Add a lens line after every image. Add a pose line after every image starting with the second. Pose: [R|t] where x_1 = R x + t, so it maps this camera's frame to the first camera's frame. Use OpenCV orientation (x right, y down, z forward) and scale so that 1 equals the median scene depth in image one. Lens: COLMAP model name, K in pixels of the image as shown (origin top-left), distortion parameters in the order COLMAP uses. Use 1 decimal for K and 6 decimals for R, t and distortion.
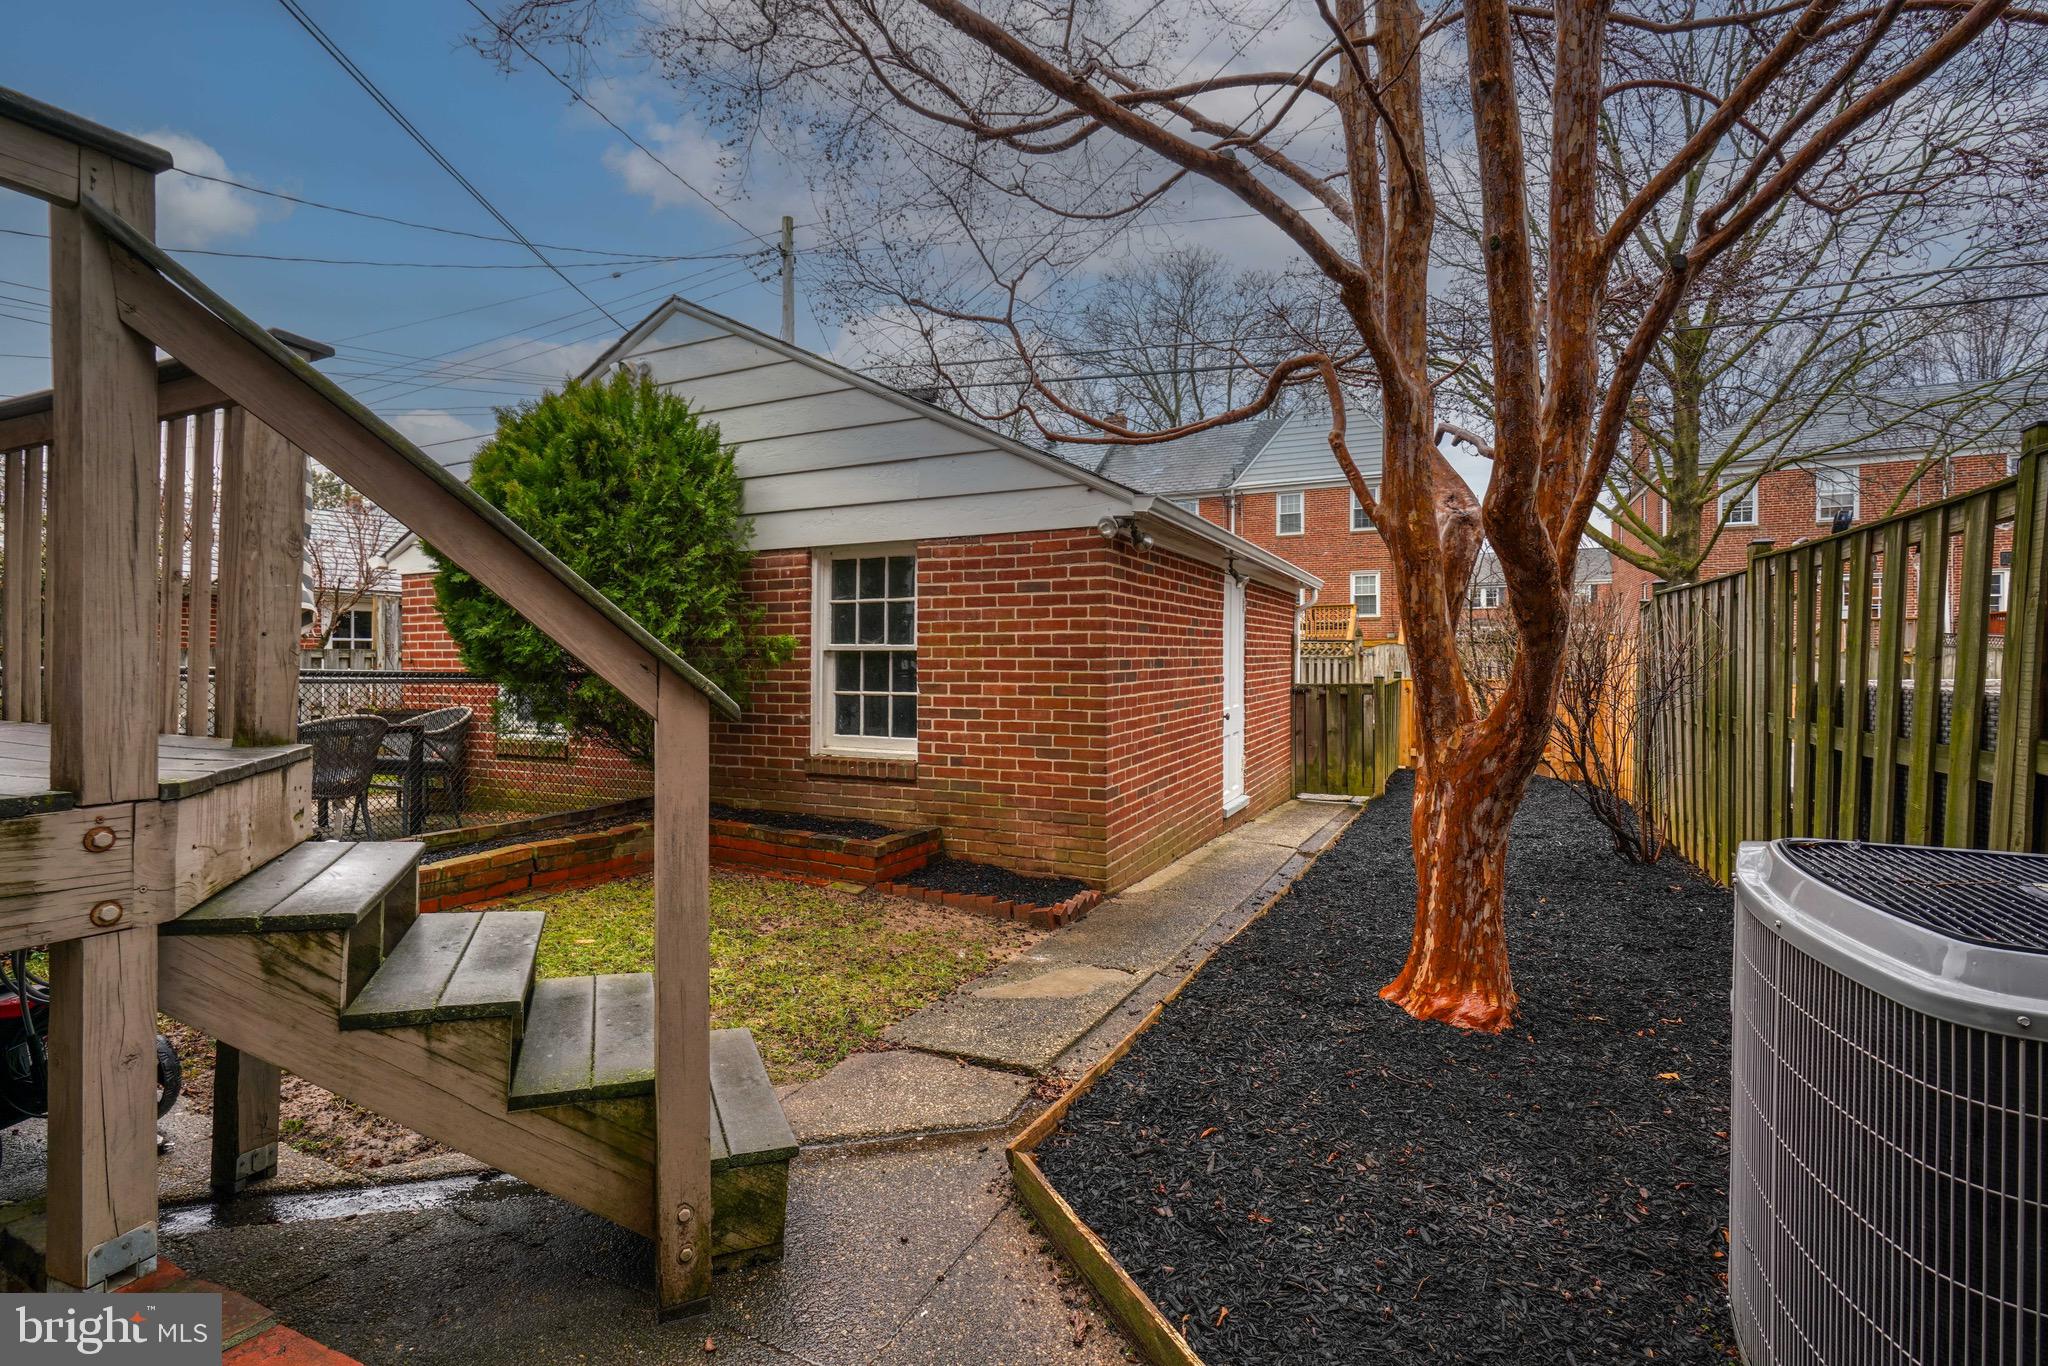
lens RADIAL K [[936.7, 0, 1085.2], [0, 936.7, 676.0], [0, 0, 1]] dist [-0.013781, 0.008481]
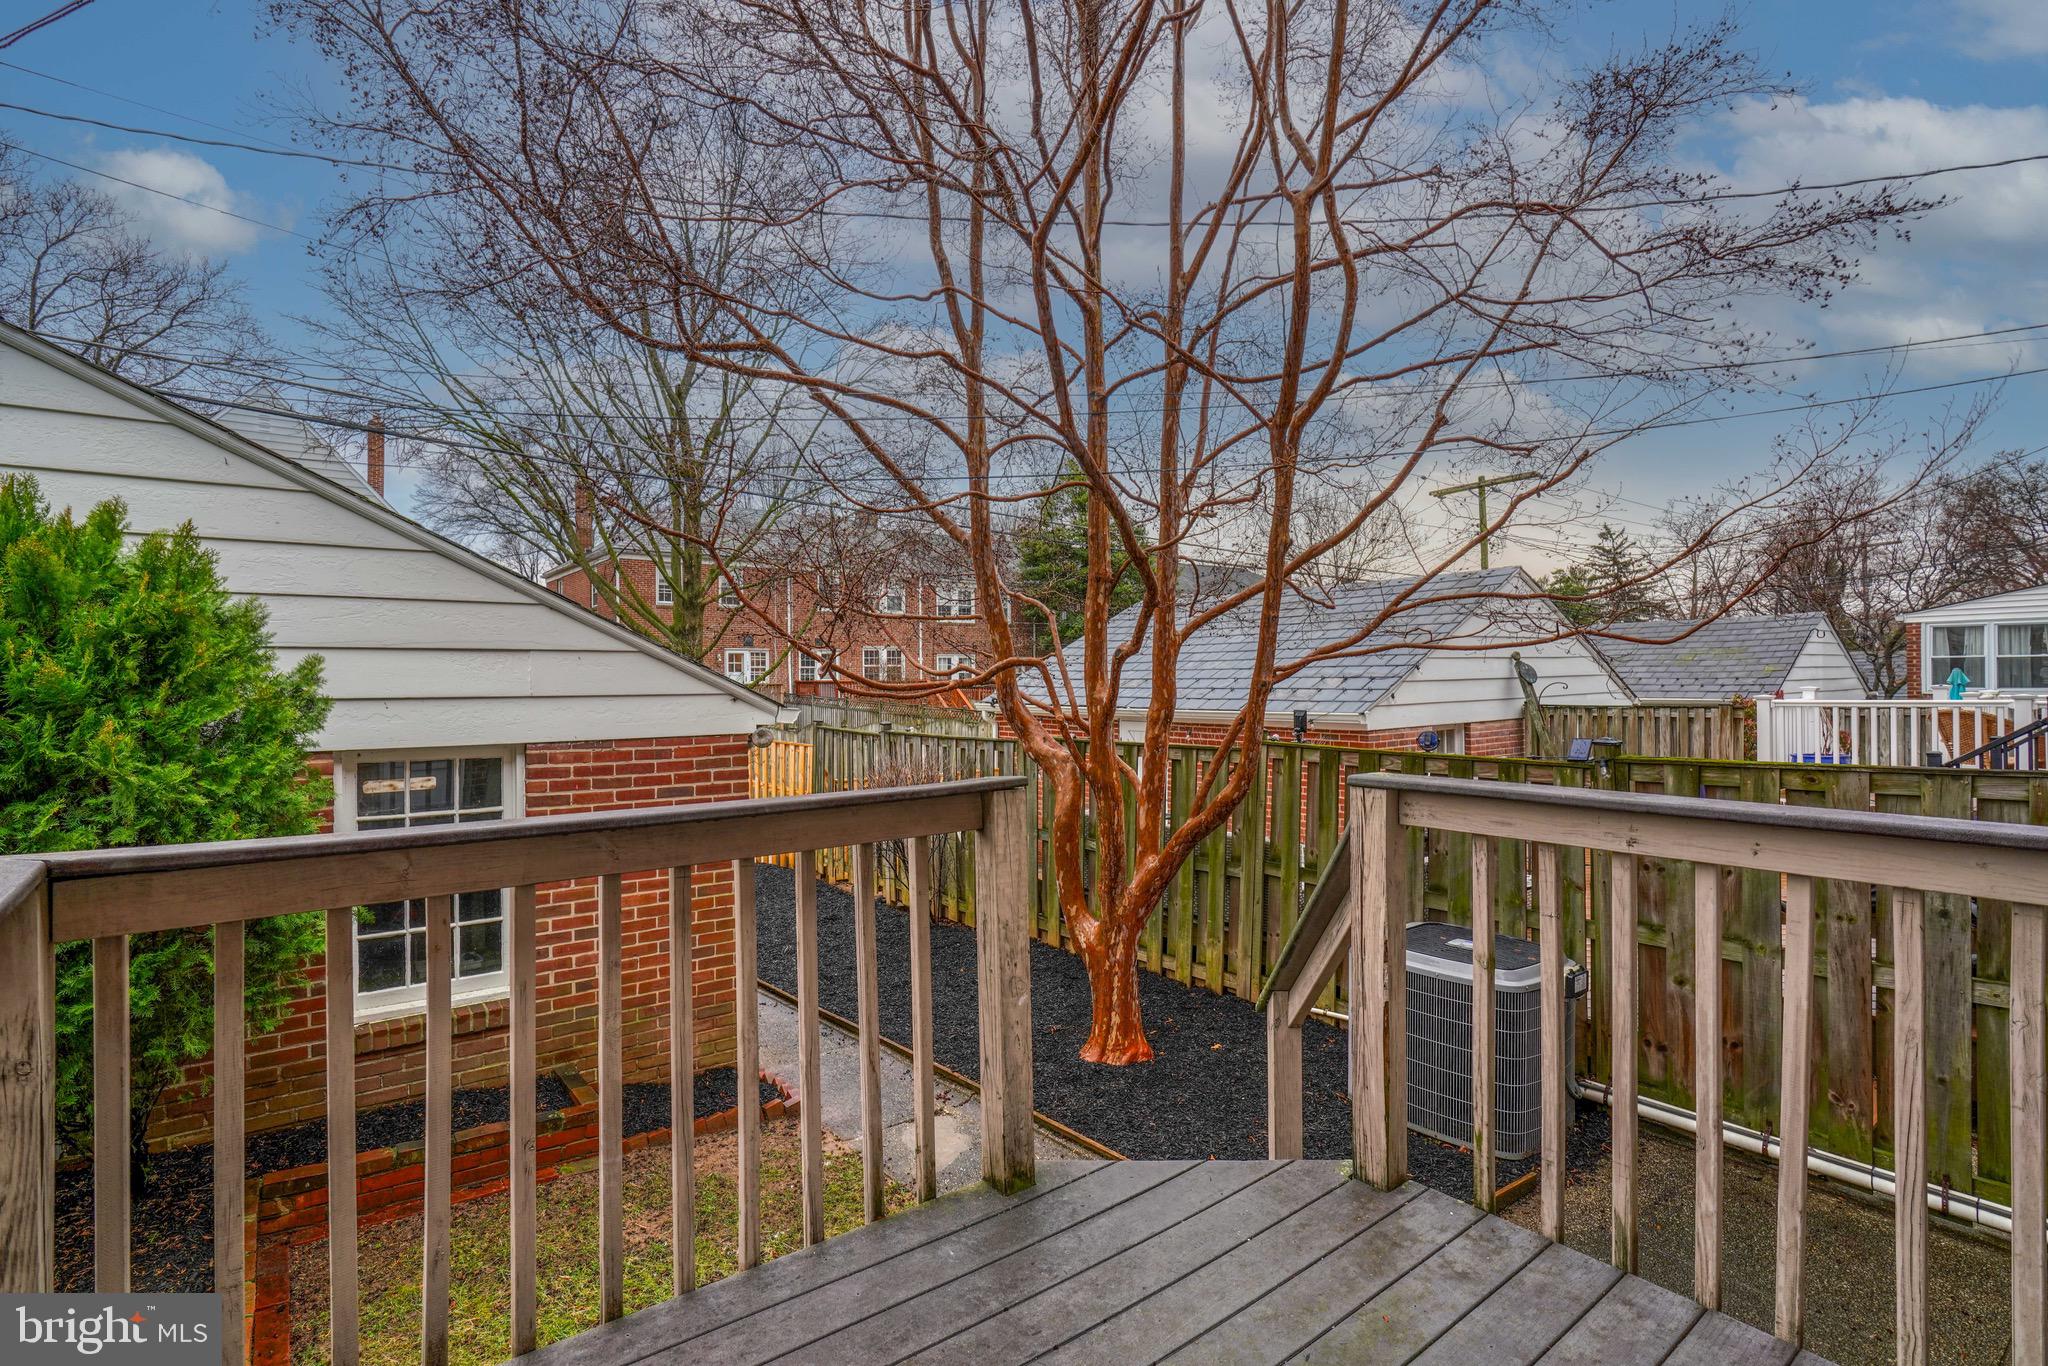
lens RADIAL K [[929.1, 0, 1008.1], [0, 929.1, 674.2], [0, 0, 1]] dist [-0.017780, 0.008372]
pose [[0.485423, 0.005574, 0.874262, -0.738270], [-0.000657, 0.999982, -0.006011, -0.211703], [-0.874279, 0.002343, 0.485417, 0.200753]]
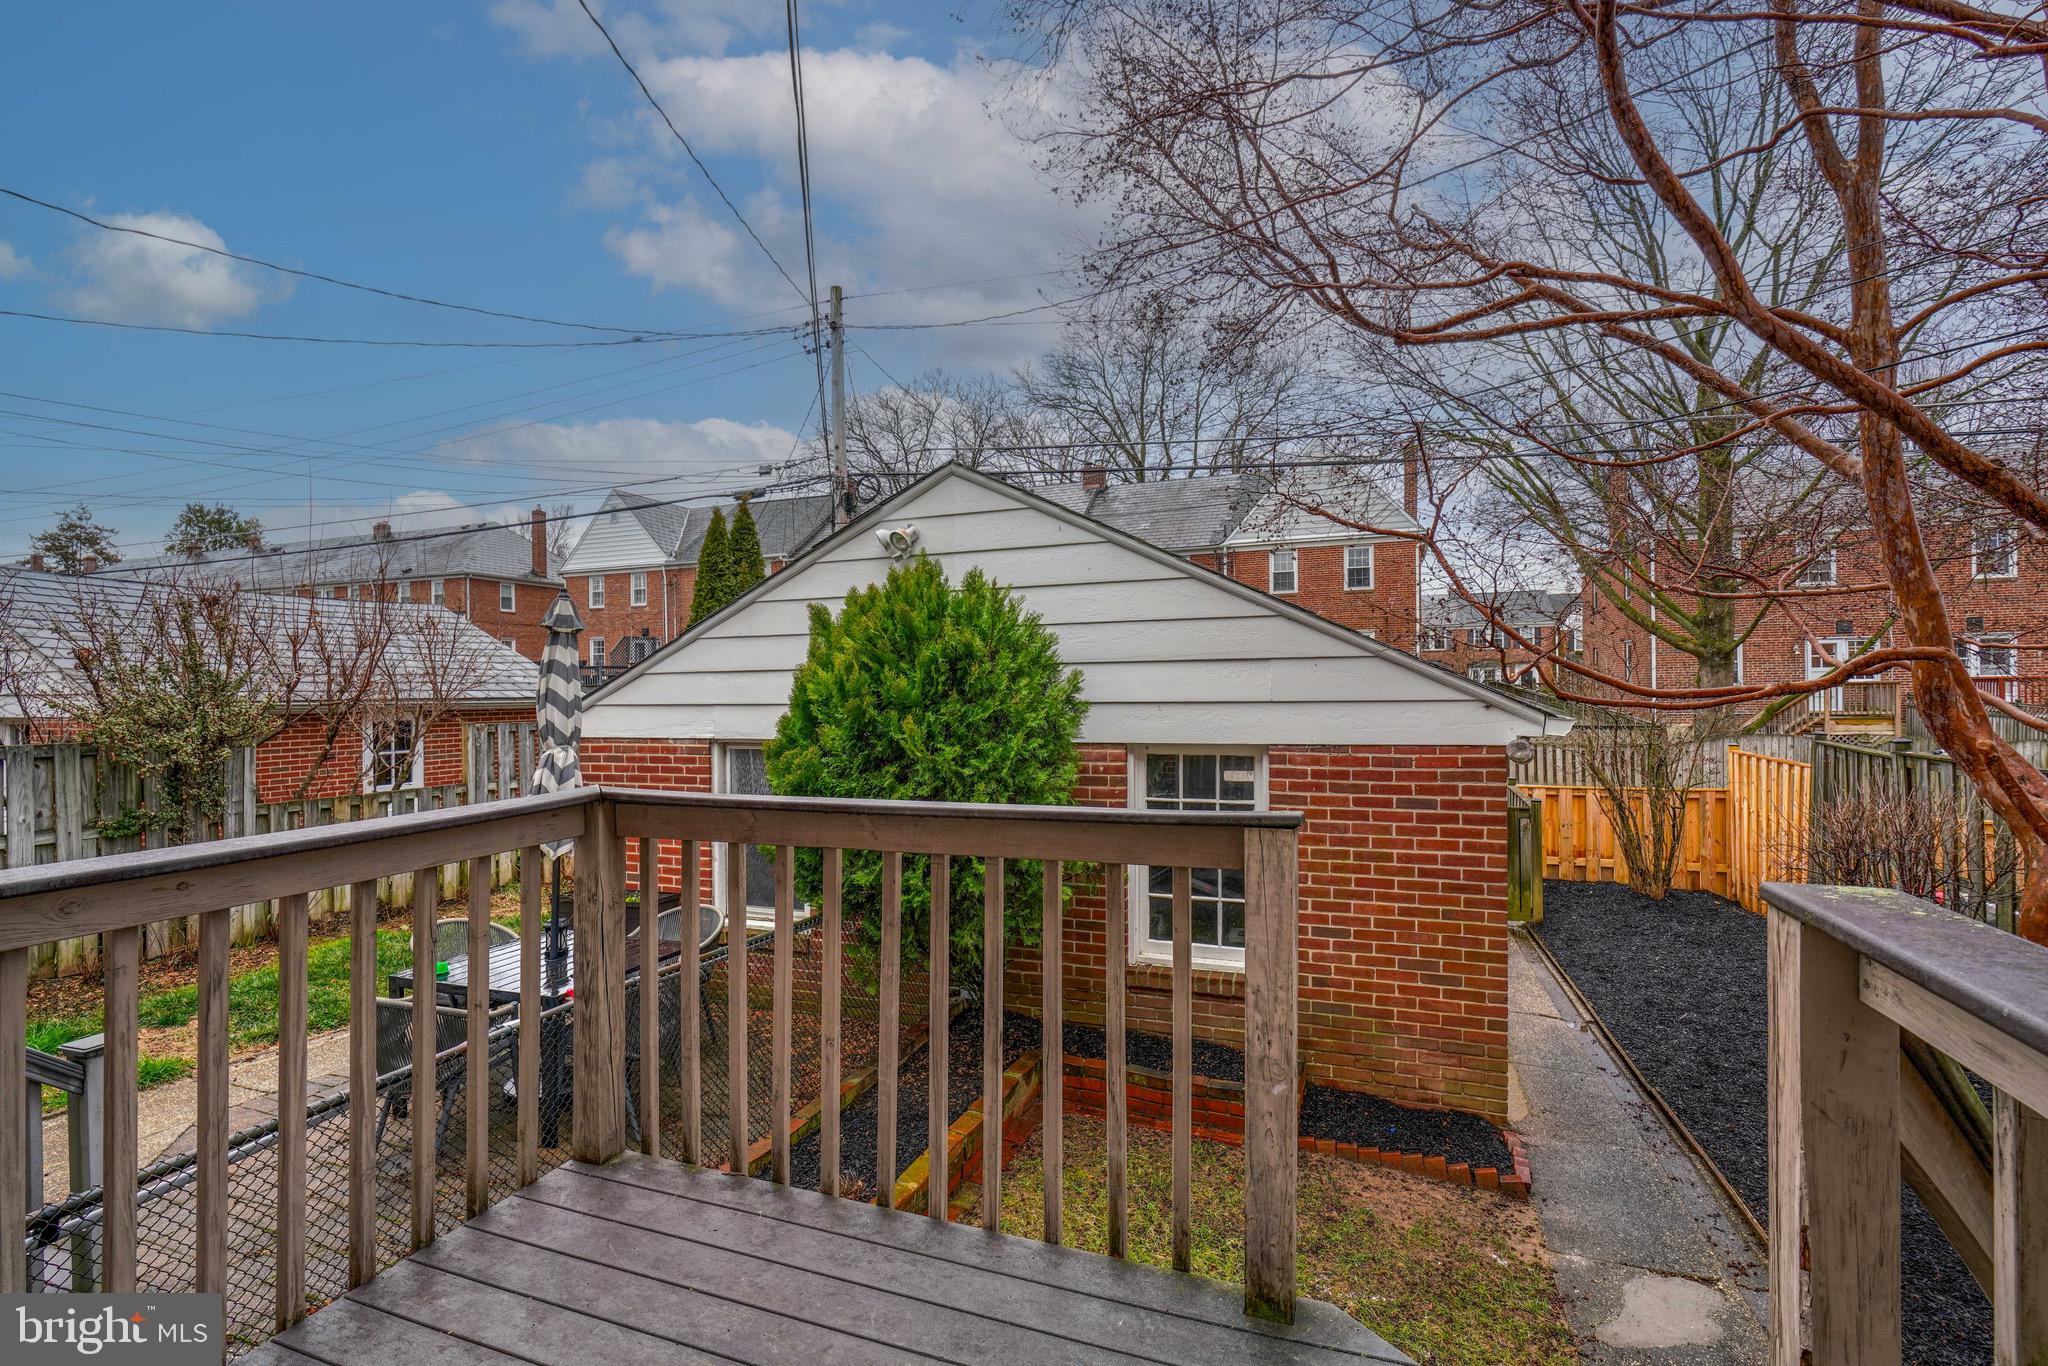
lens RADIAL K [[944.8, 0, 1017.4], [0, 944.8, 689.8], [0, 0, 1]] dist [-0.011288, -0.000034]
pose [[0.997431, -0.008530, 0.071120, -0.515426], [0.008165, 0.999952, 0.005429, -0.214696], [-0.071163, -0.004834, 0.997453, 0.075958]]
